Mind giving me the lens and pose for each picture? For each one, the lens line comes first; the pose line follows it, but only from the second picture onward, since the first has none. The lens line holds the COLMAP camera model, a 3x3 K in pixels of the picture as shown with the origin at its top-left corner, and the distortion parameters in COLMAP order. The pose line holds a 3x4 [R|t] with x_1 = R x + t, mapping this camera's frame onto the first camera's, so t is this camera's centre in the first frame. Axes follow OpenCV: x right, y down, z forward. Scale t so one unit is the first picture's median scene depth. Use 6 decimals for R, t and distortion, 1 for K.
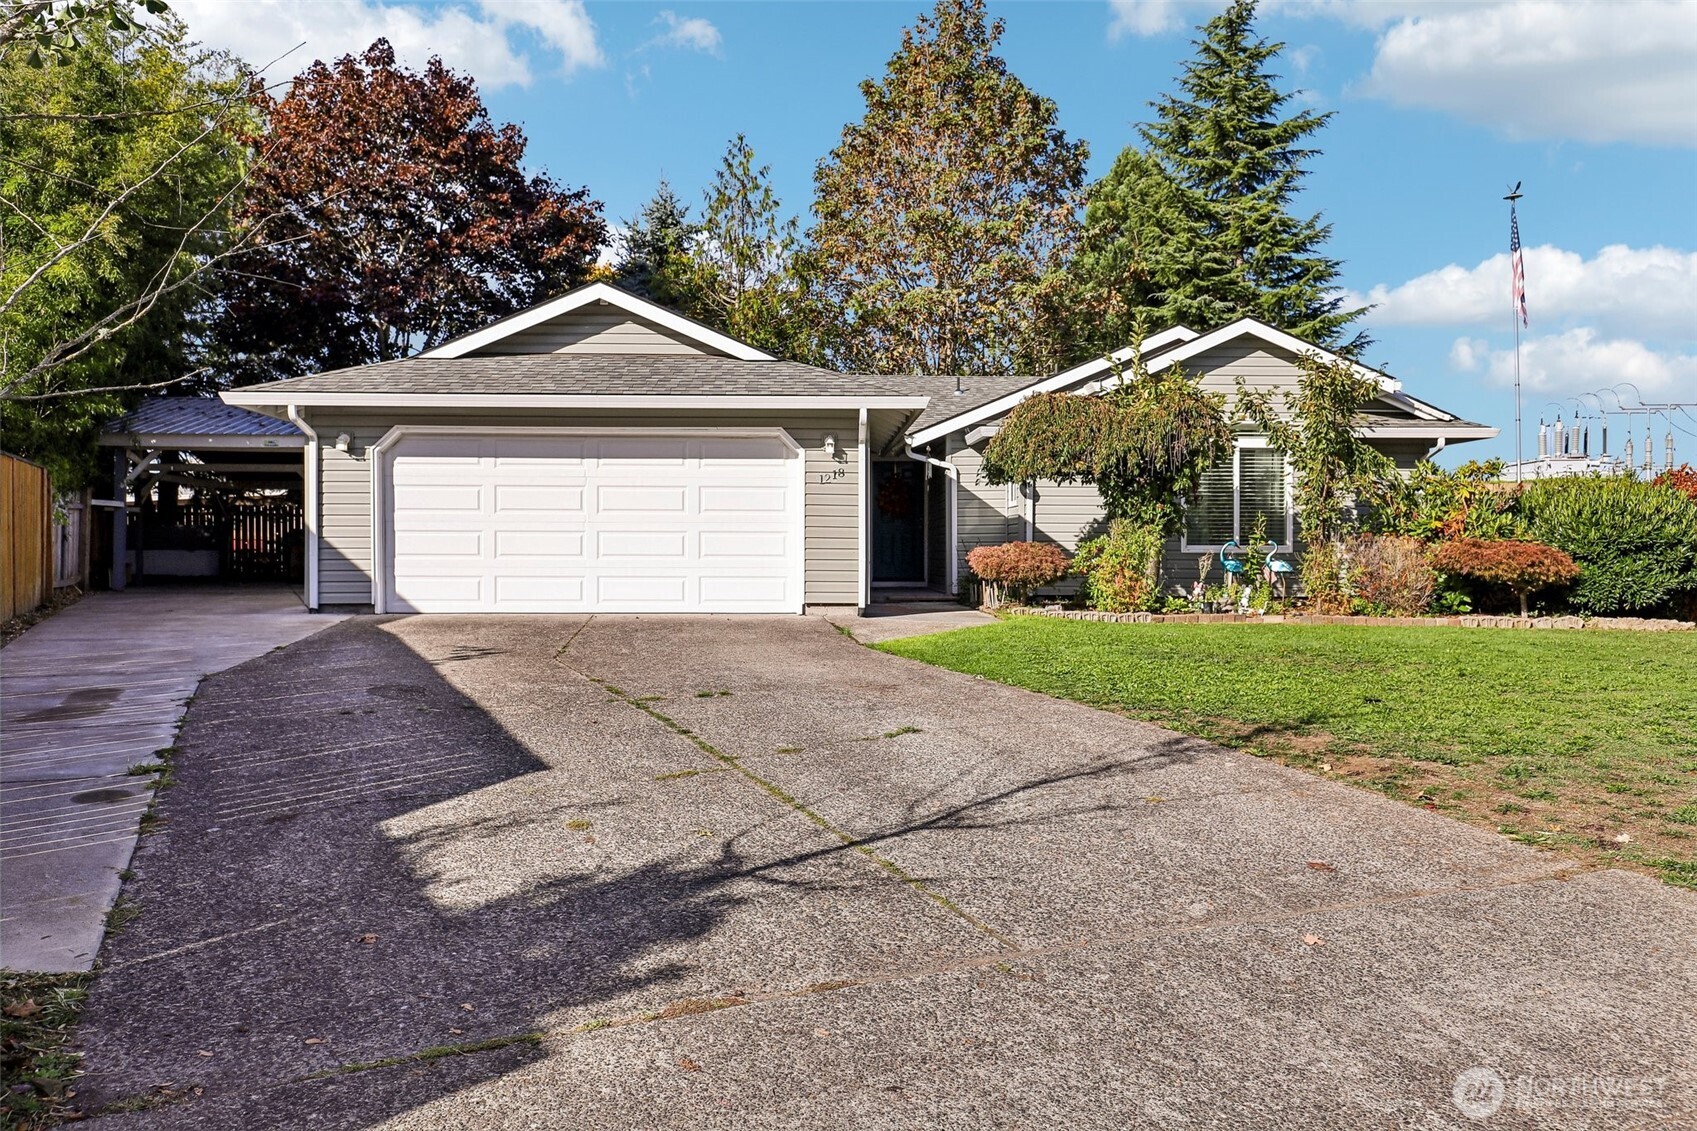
lens RADIAL K [[1322.0, 0, 848.1], [0, 1322.0, 564.4], [0, 0, 1]] dist [0.014009, 0.003145]
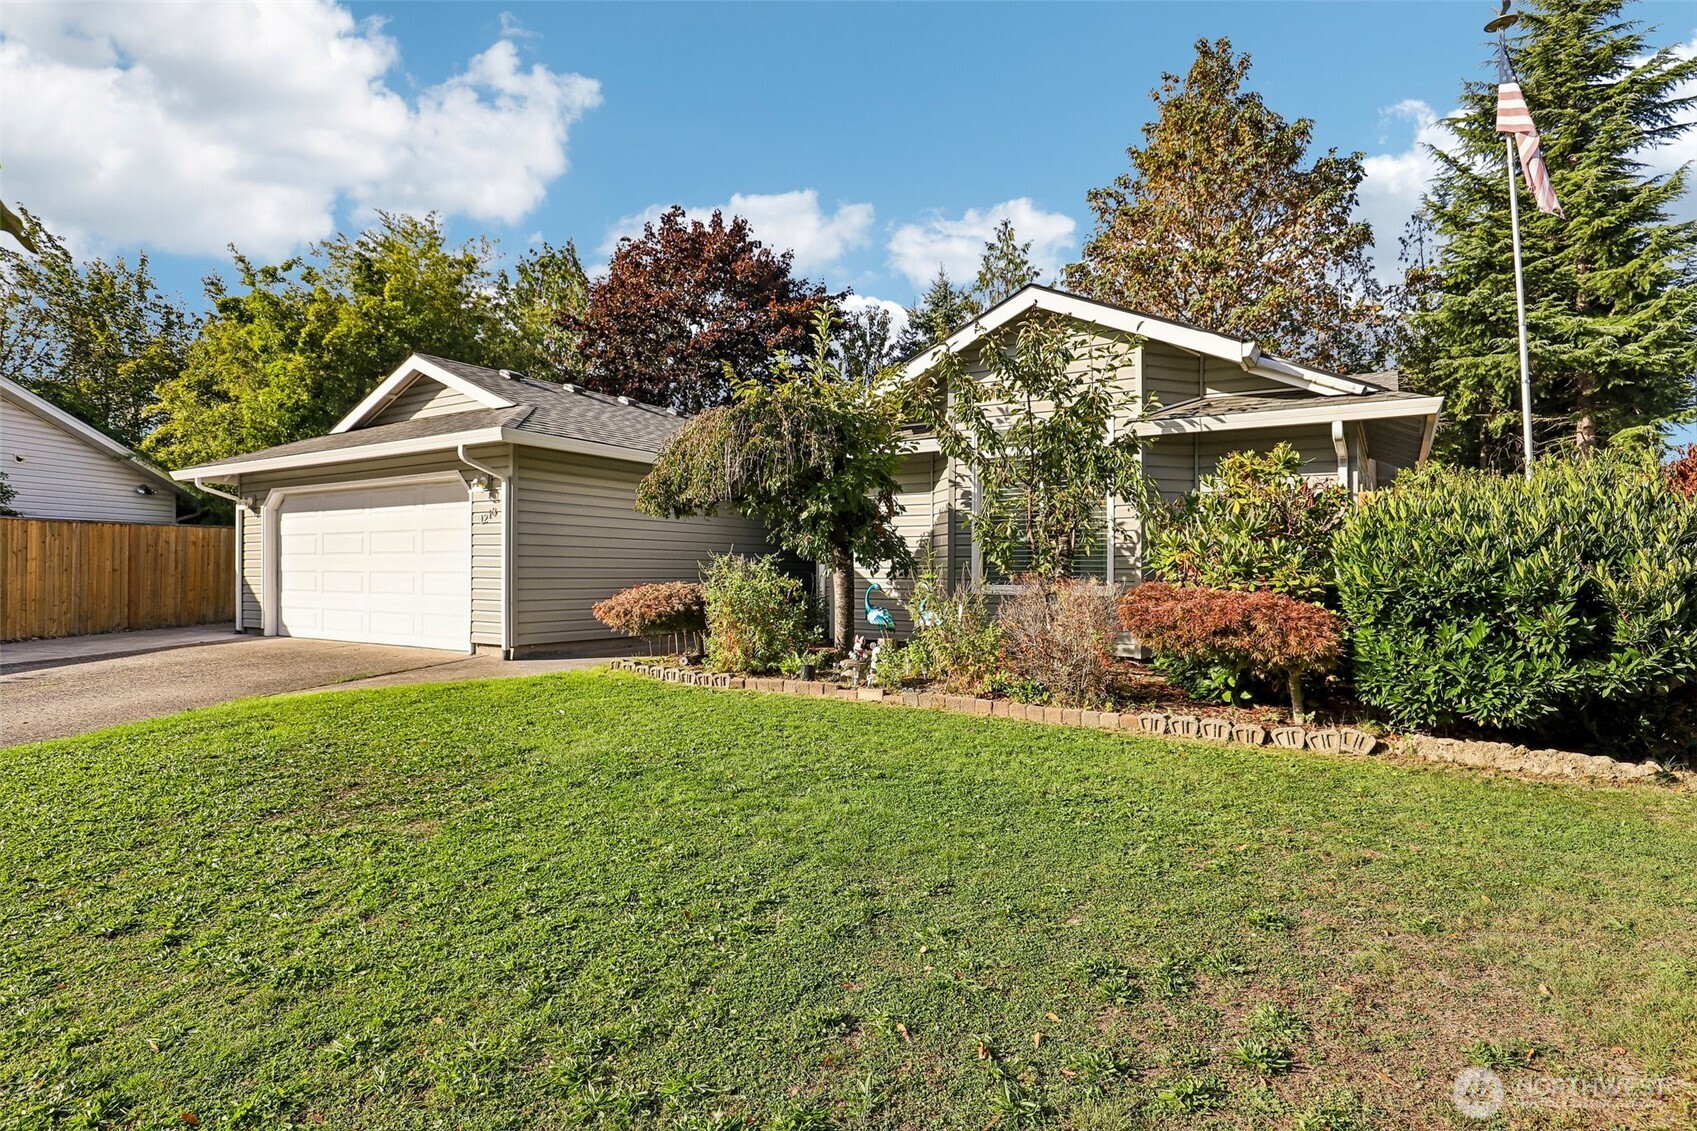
lens RADIAL K [[920.4, 0, 847.8], [0, 920.4, 562.2], [0, 0, 1]] dist [-0.014419, -0.000329]
pose [[0.817738, -0.006683, -0.575551, 0.588511], [-0.004500, 0.999828, -0.018003, -0.020432], [0.575572, 0.017312, 0.817568, 0.577999]]
